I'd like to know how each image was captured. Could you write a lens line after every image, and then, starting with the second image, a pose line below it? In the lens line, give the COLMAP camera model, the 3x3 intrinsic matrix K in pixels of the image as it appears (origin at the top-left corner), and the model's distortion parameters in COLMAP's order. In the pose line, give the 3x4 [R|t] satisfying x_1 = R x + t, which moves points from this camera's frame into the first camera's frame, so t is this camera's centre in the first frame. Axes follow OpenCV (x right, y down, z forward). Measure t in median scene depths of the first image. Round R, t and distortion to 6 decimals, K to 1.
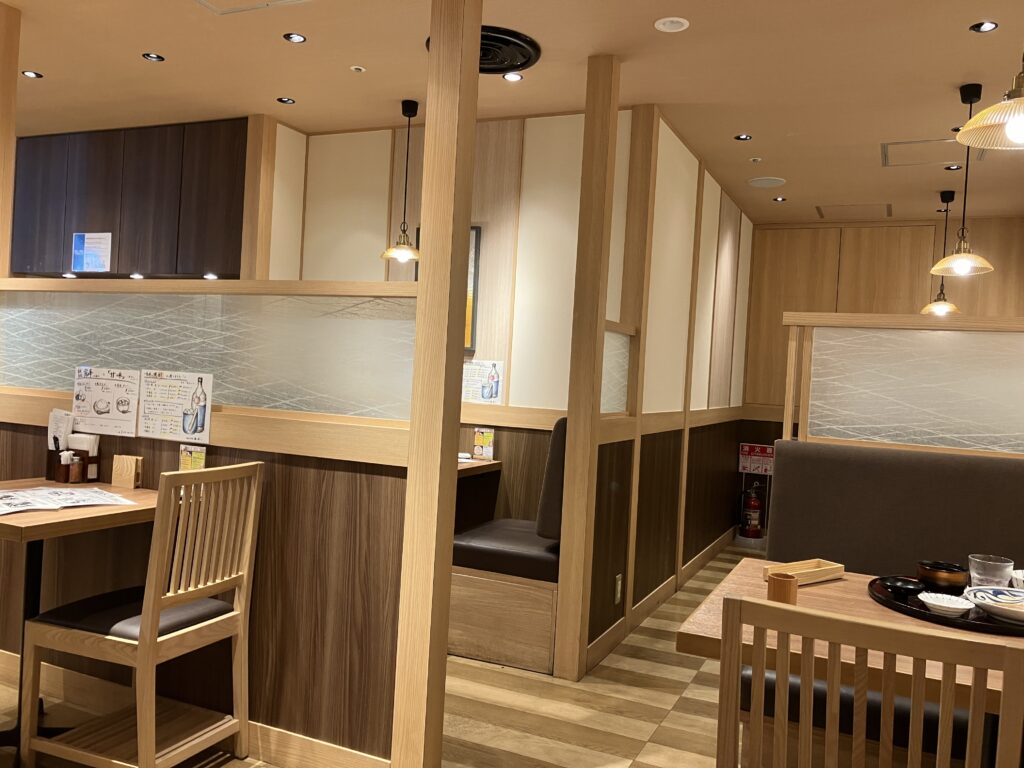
lens RADIAL K [[840.8, 0, 517.3], [0, 840.8, 374.5], [0, 0, 1]] dist [0.036877, -0.038091]
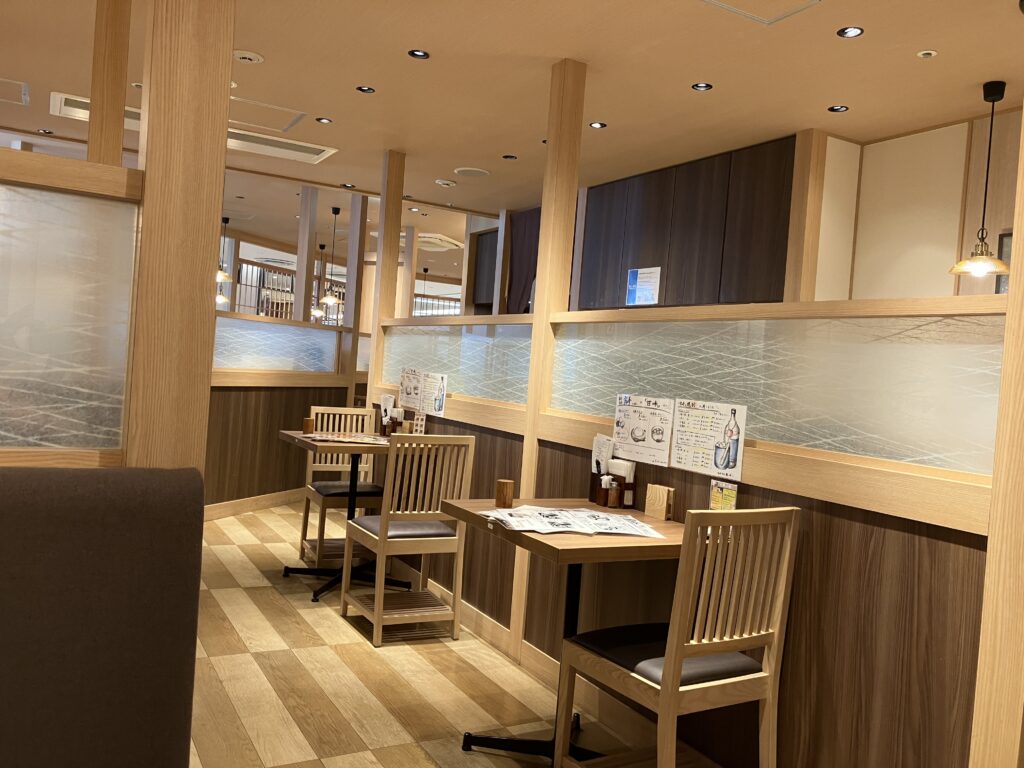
lens RADIAL K [[840.8, 0, 513.4], [0, 840.8, 376.3], [0, 0, 1]] dist [0.036877, -0.038091]
pose [[0.808416, 0.012826, -0.588472, -0.024323], [-0.033747, 0.999128, -0.024584, -0.001338], [0.587644, 0.039733, 0.808144, 0.103367]]
